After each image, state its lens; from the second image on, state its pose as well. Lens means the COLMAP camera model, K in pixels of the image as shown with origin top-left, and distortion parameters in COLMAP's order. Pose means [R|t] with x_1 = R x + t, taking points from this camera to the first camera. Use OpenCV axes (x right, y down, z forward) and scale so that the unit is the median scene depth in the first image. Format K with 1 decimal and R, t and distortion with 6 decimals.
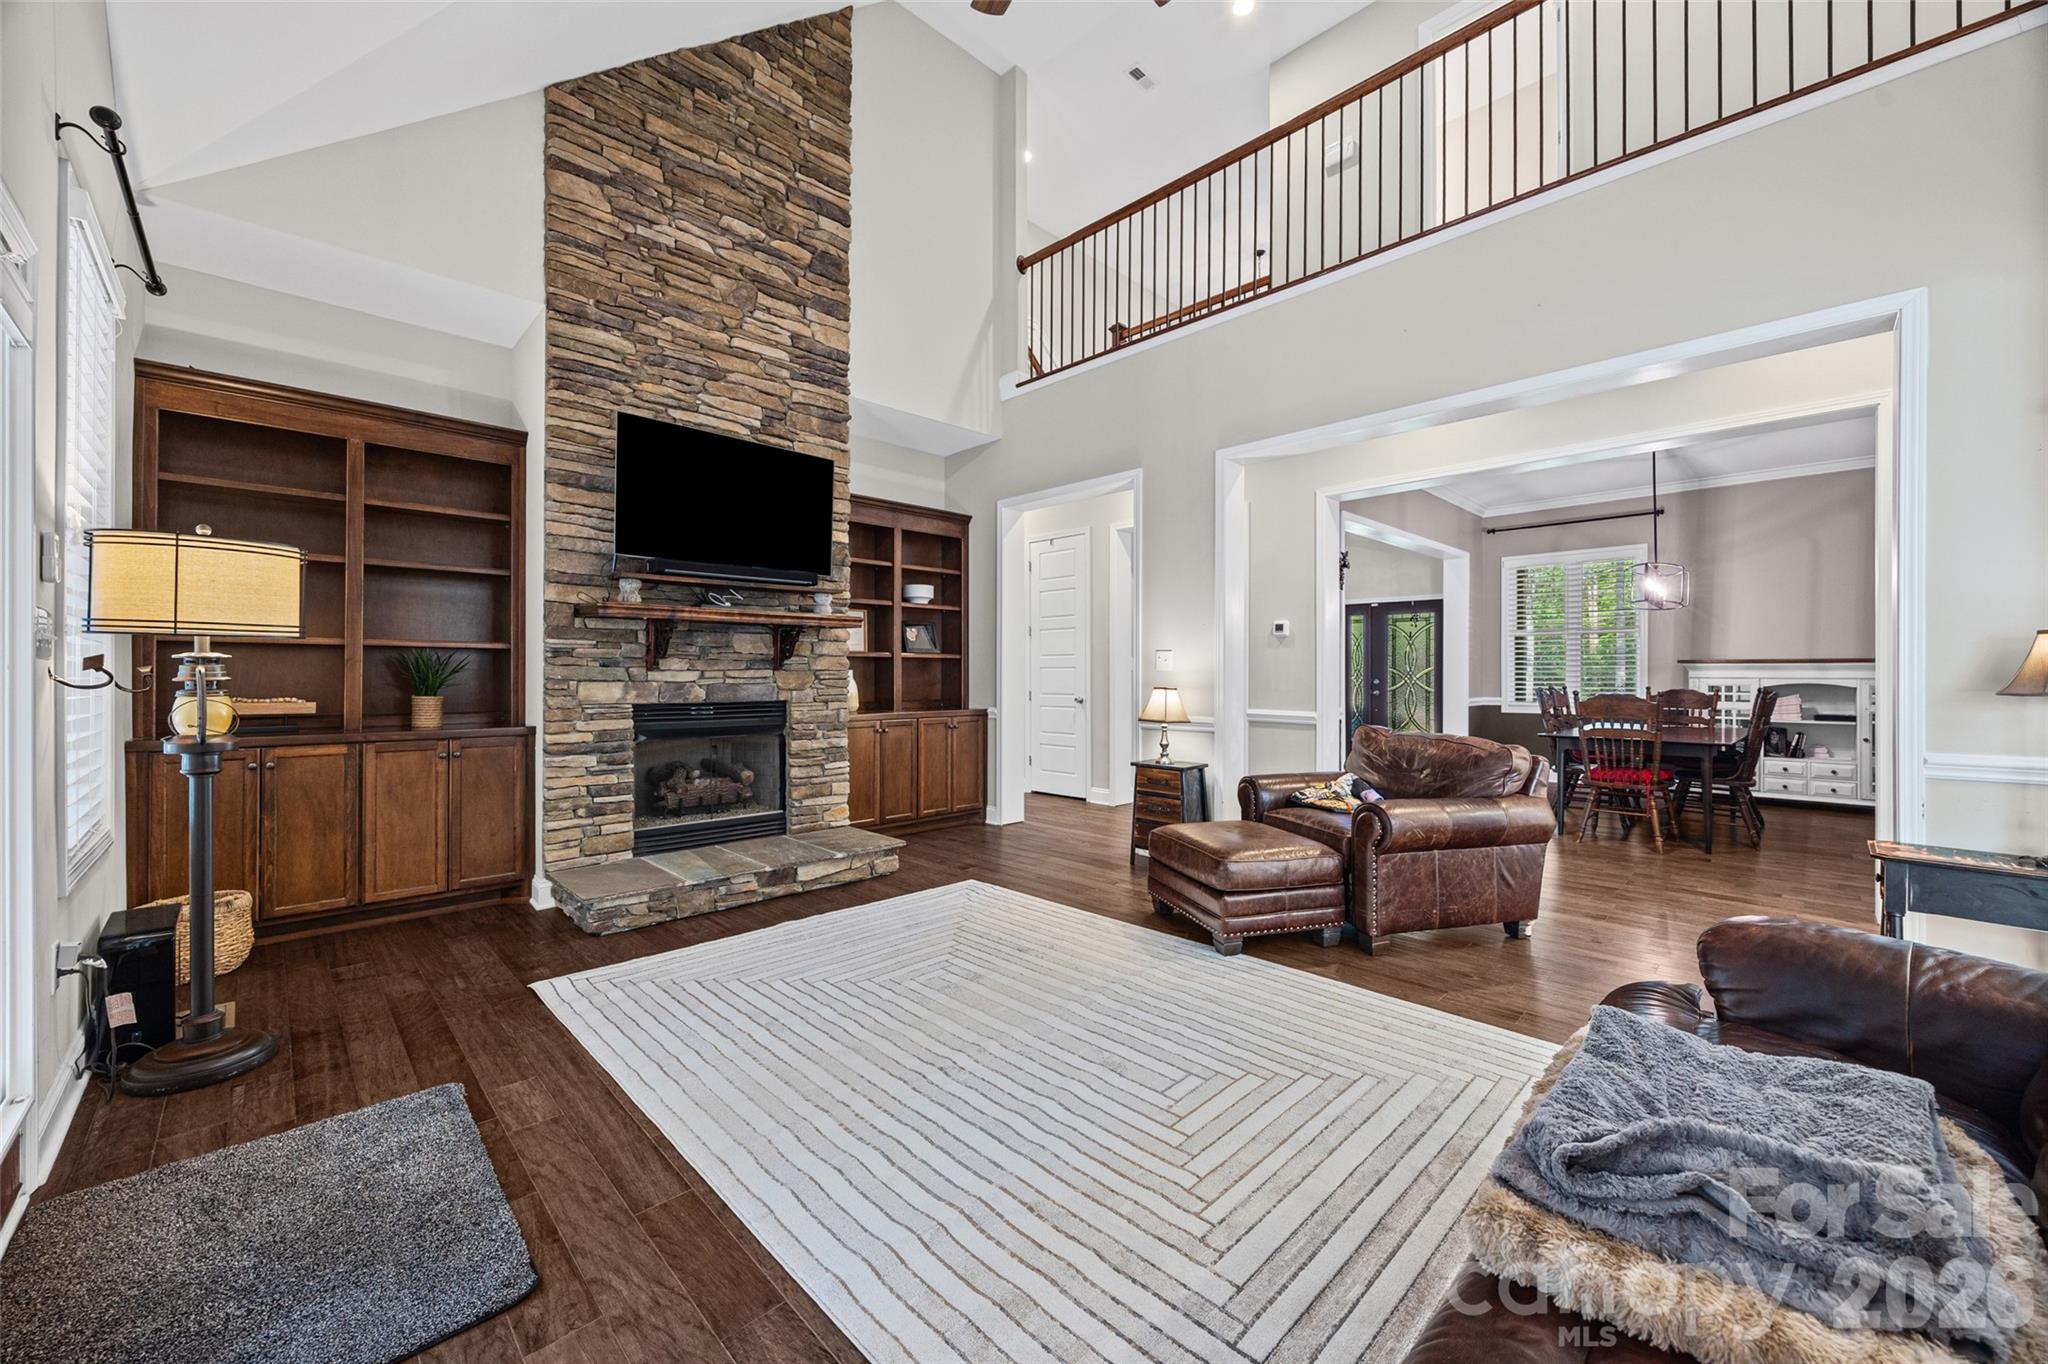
lens RADIAL K [[784.0, 0, 1023.0], [0, 784.0, 671.9], [0, 0, 1]] dist [-0.002025, 0.000054]
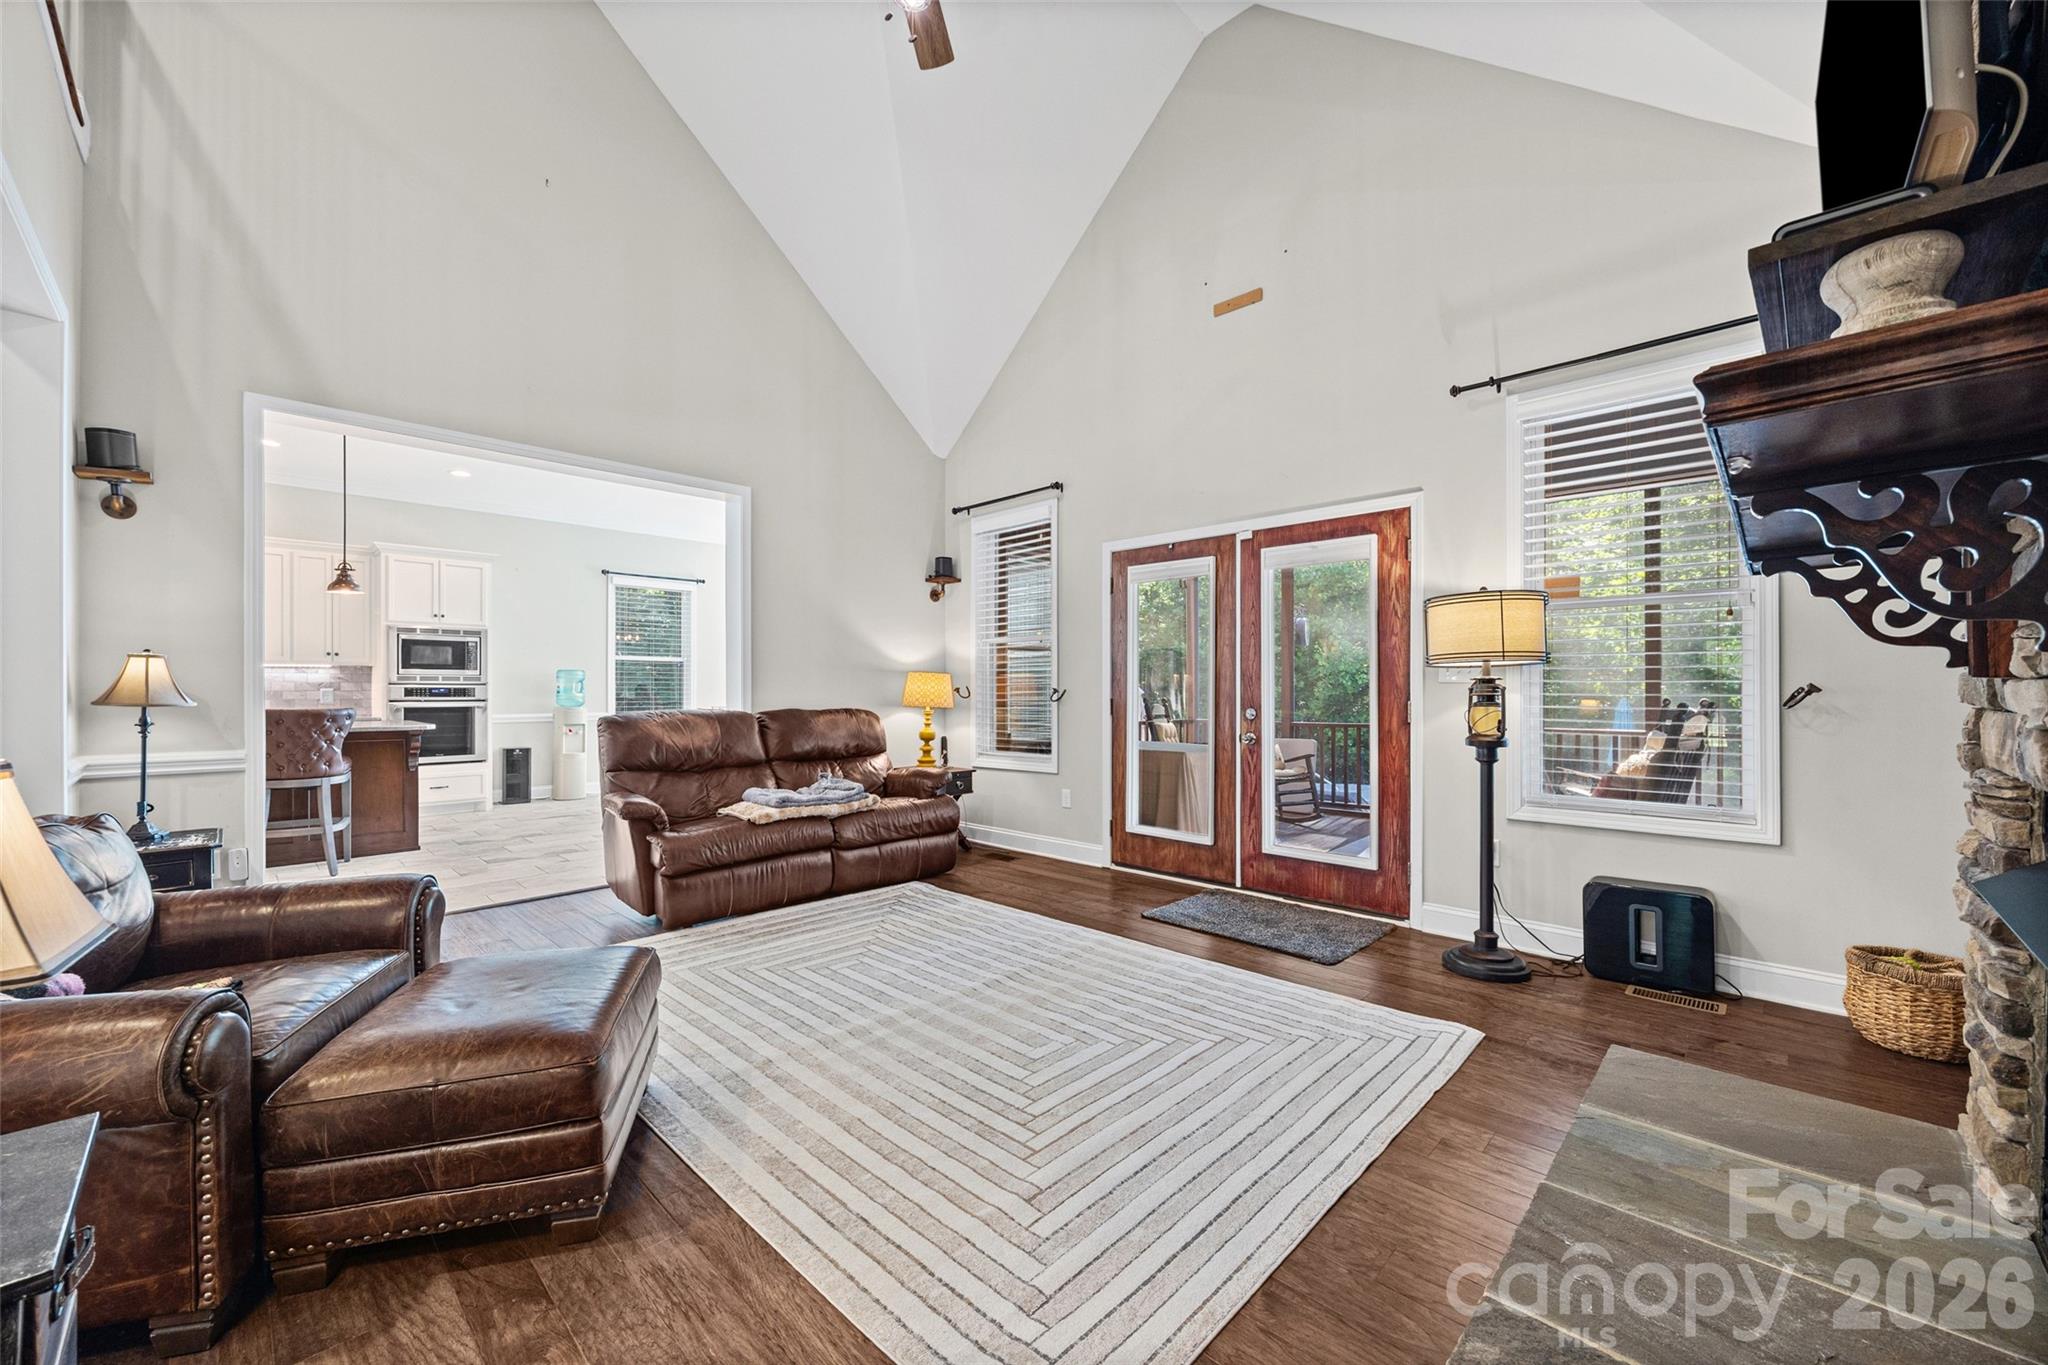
lens RADIAL K [[784.0, 0, 1015.5], [0, 784.0, 686.7], [0, 0, 1]] dist [-0.002025, 0.000054]
pose [[-0.999869, -0.003068, -0.015913, -0.047409], [-0.002962, 0.999973, -0.006710, 0.003639], [0.015933, -0.006662, -0.999851, 1.282427]]
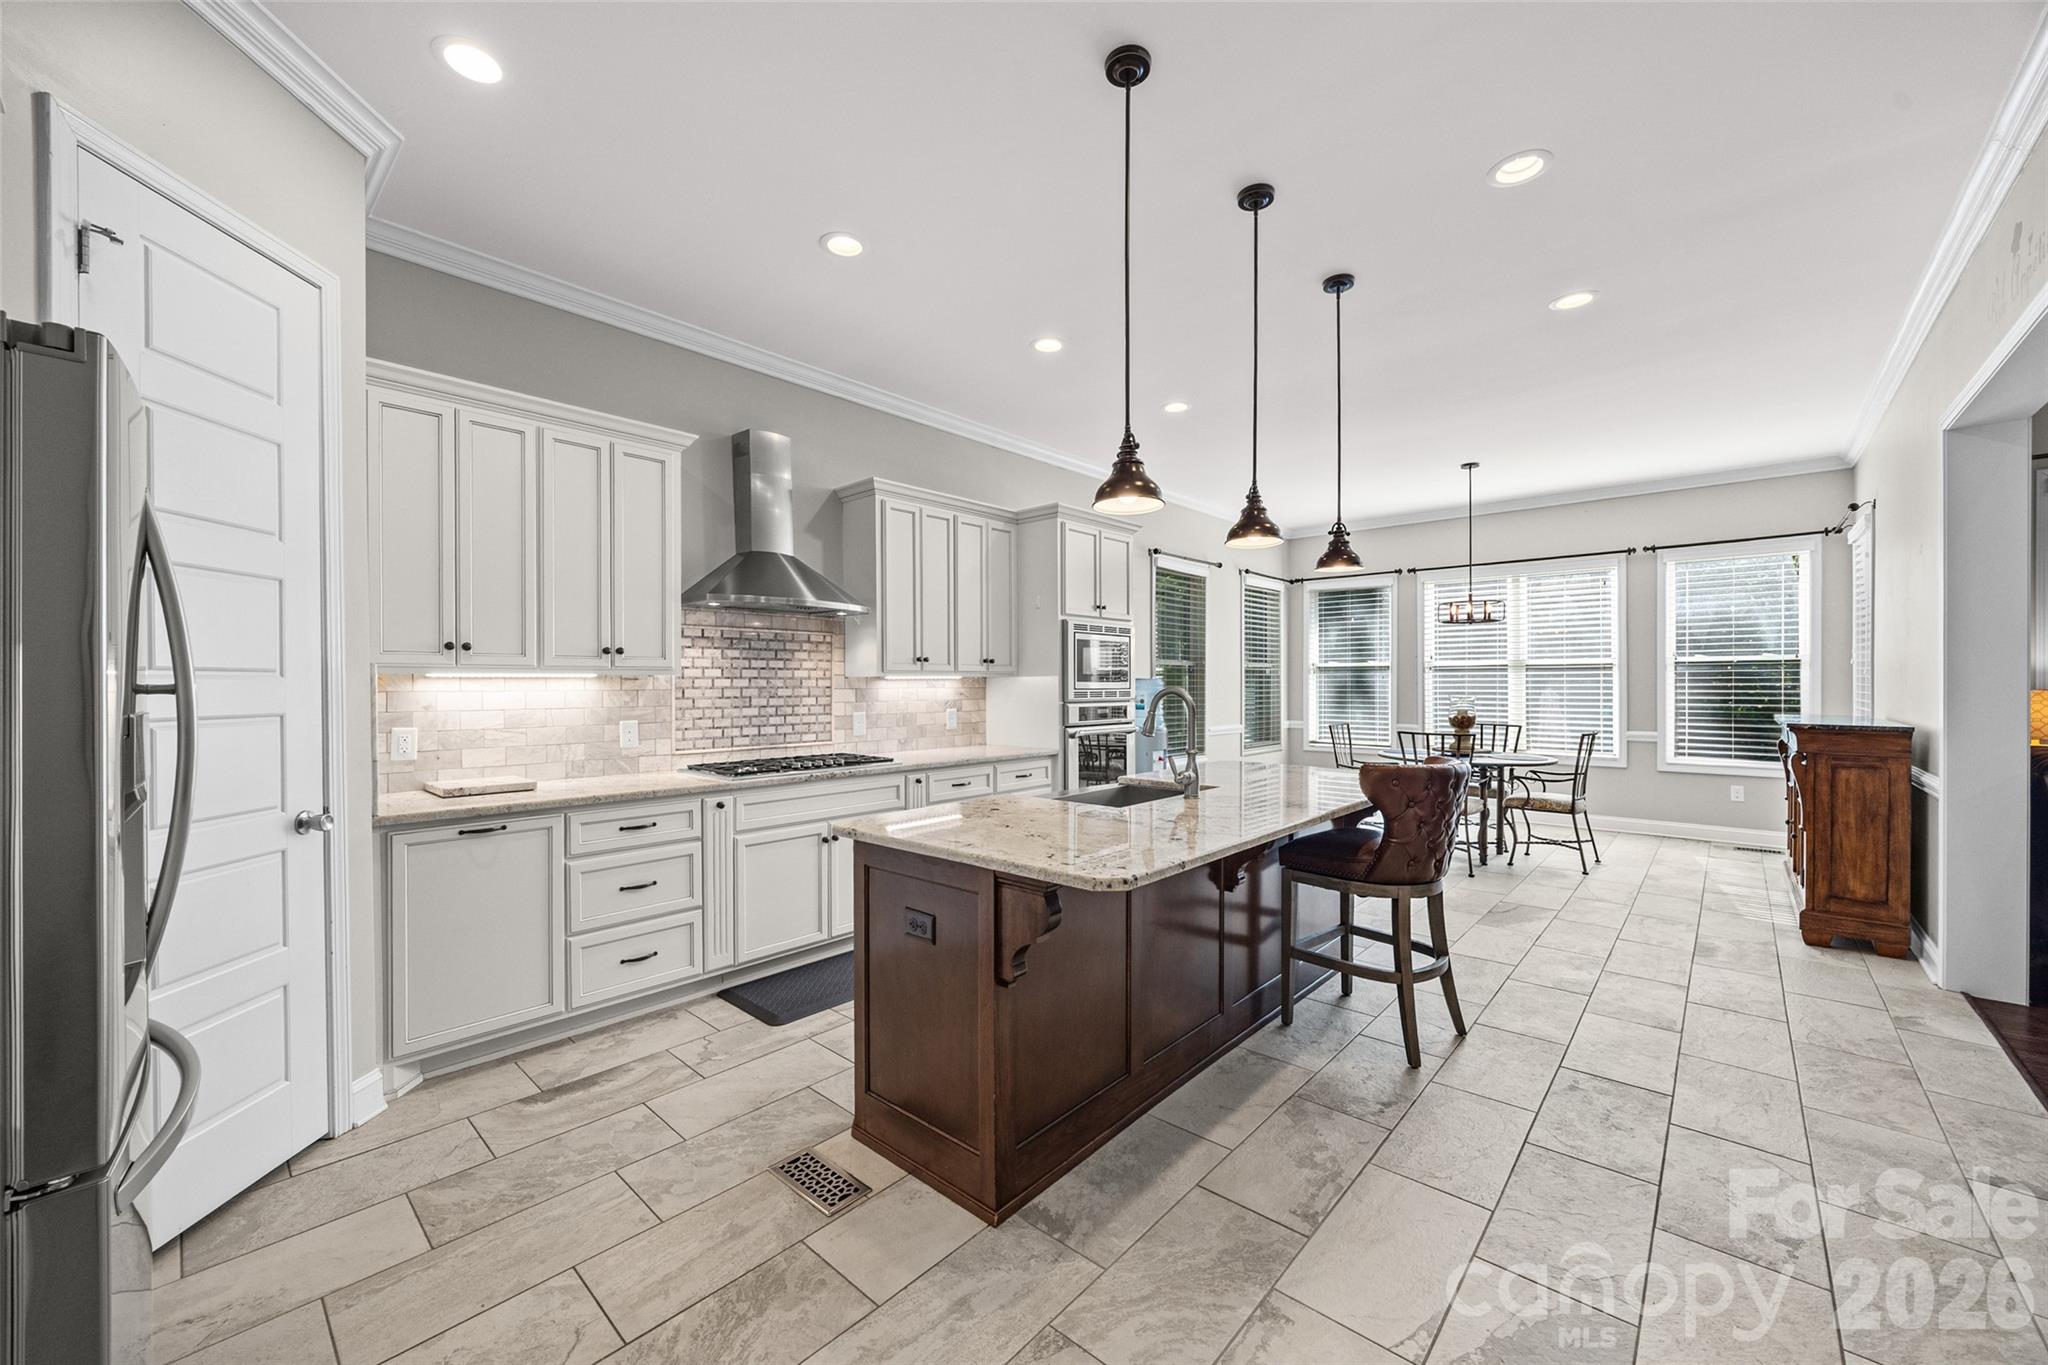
lens RADIAL K [[784.0, 0, 1011.8], [0, 784.0, 683.4], [0, 0, 1]] dist [-0.002025, 0.000054]
pose [[-0.998903, -0.001203, -0.046811, 1.349636], [-0.001168, 0.999999, -0.000783, -0.036362], [0.046812, -0.000727, -0.998903, 0.796352]]
